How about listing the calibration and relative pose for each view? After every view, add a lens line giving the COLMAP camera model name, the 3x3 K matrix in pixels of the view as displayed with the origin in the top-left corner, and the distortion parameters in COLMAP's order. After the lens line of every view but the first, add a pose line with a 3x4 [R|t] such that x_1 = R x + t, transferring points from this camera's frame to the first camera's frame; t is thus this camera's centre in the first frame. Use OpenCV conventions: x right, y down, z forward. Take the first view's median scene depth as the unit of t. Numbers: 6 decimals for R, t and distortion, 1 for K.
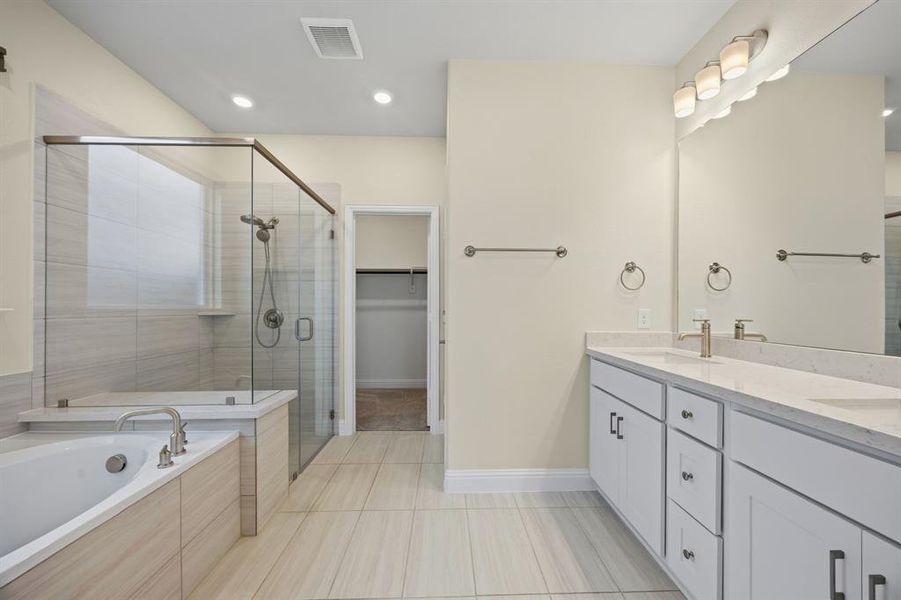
lens RADIAL K [[347.5, 0, 458.1], [0, 347.5, 303.6], [0, 0, 1]] dist [0.003117, -0.001157]
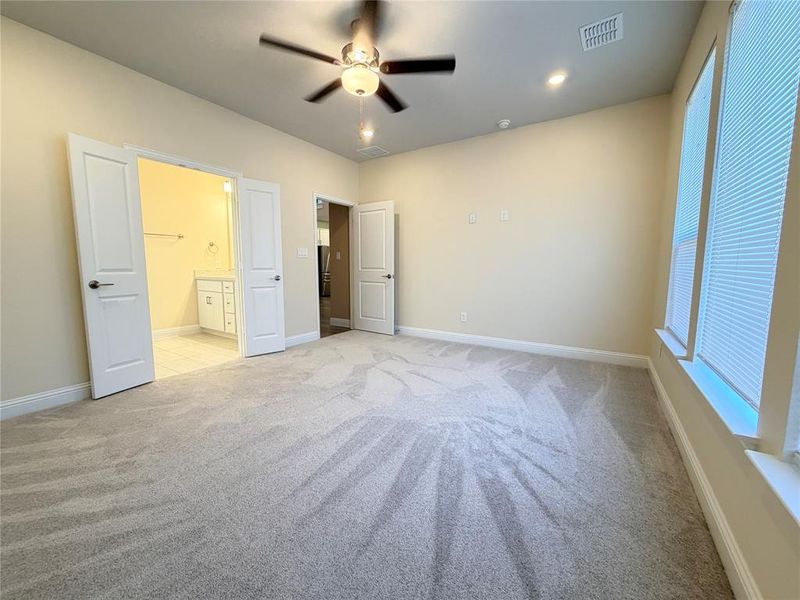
lens RADIAL K [[321.6, 0, 395.0], [0, 321.6, 301.5], [0, 0, 1]] dist [0.009588, 0.000355]
pose [[0.585142, -0.086953, 0.806256, -0.765405], [-0.006457, 0.993704, 0.111855, 0.041044], [-0.810905, -0.070657, 0.580896, -1.728055]]
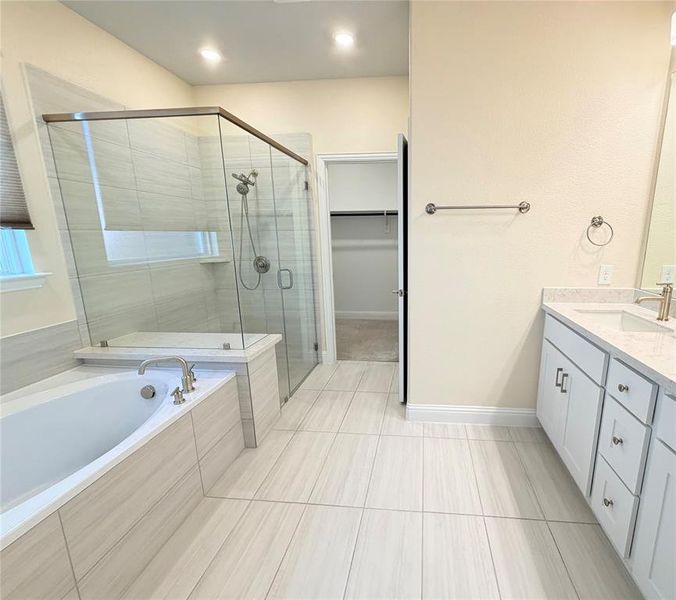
lens RADIAL K [[320.6, 0, 398.5], [0, 320.6, 294.7], [0, 0, 1]] dist [0.001867, 0.000012]
pose [[0.992552, 0.015680, -0.120810, 0.065005], [0.008693, 0.980038, 0.198619, -0.103184], [0.121513, -0.198190, 0.972602, 0.023197]]
